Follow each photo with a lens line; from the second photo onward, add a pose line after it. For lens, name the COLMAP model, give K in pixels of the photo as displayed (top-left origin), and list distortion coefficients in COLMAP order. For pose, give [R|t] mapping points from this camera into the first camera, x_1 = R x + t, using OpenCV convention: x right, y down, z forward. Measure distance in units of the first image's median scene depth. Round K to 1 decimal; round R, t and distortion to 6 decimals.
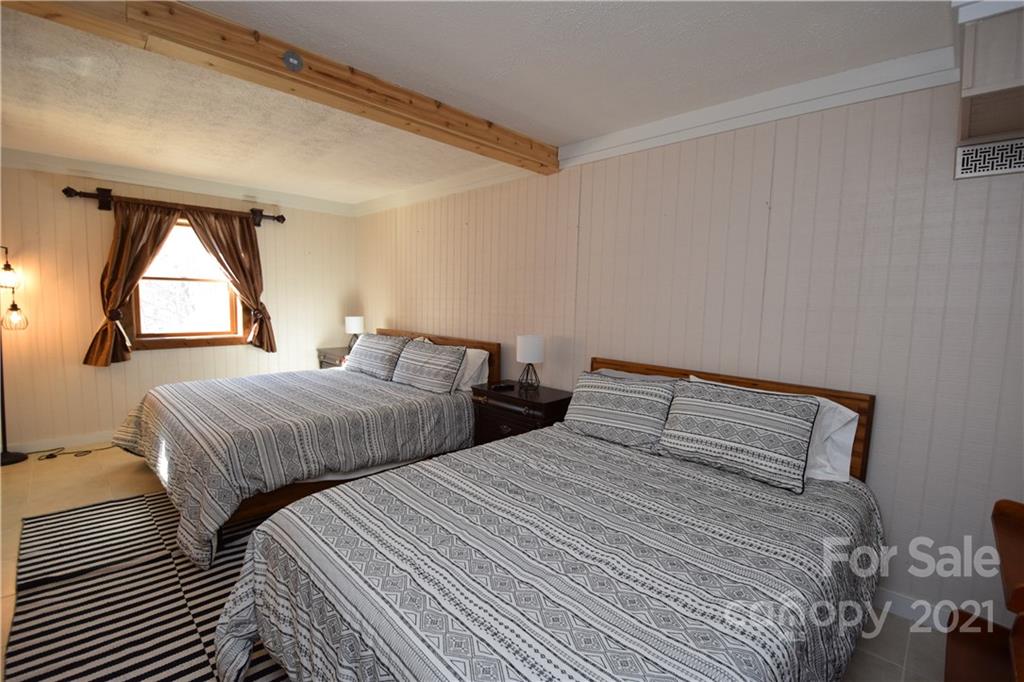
lens RADIAL K [[444.0, 0, 512.0], [0, 444.0, 341.0], [0, 0, 1]] dist [0.000560, -0.000252]
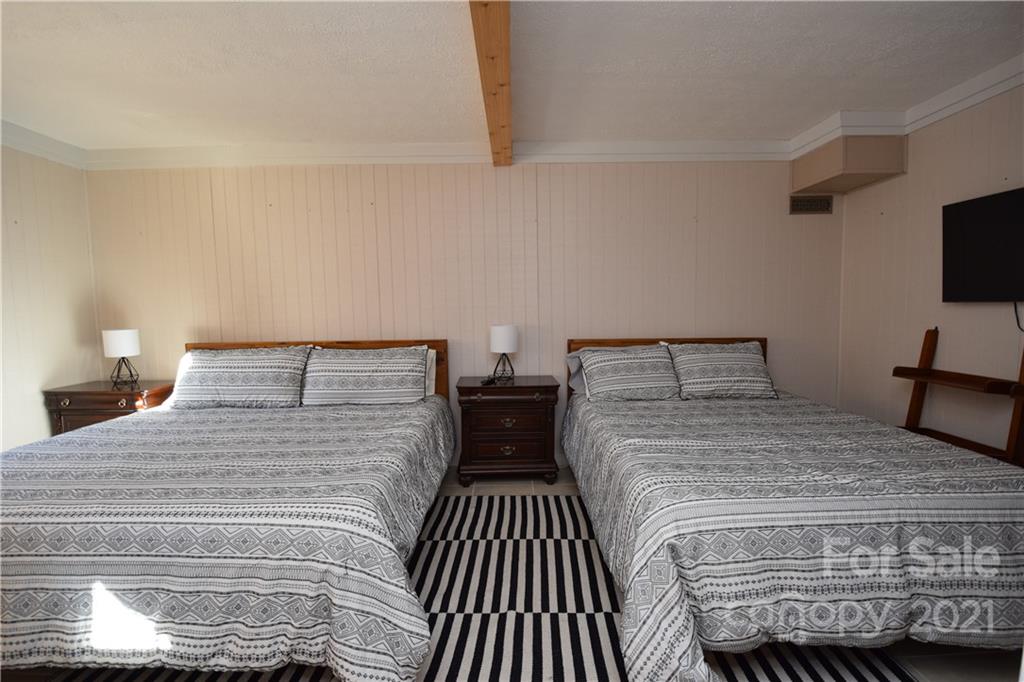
lens RADIAL K [[444.0, 0, 512.0], [0, 444.0, 341.0], [0, 0, 1]] dist [0.000560, -0.000252]
pose [[0.714833, -0.088175, 0.693714, -0.642788], [0.098949, 0.994791, 0.024483, -0.000572], [-0.692259, 0.051141, 0.719835, 0.275941]]
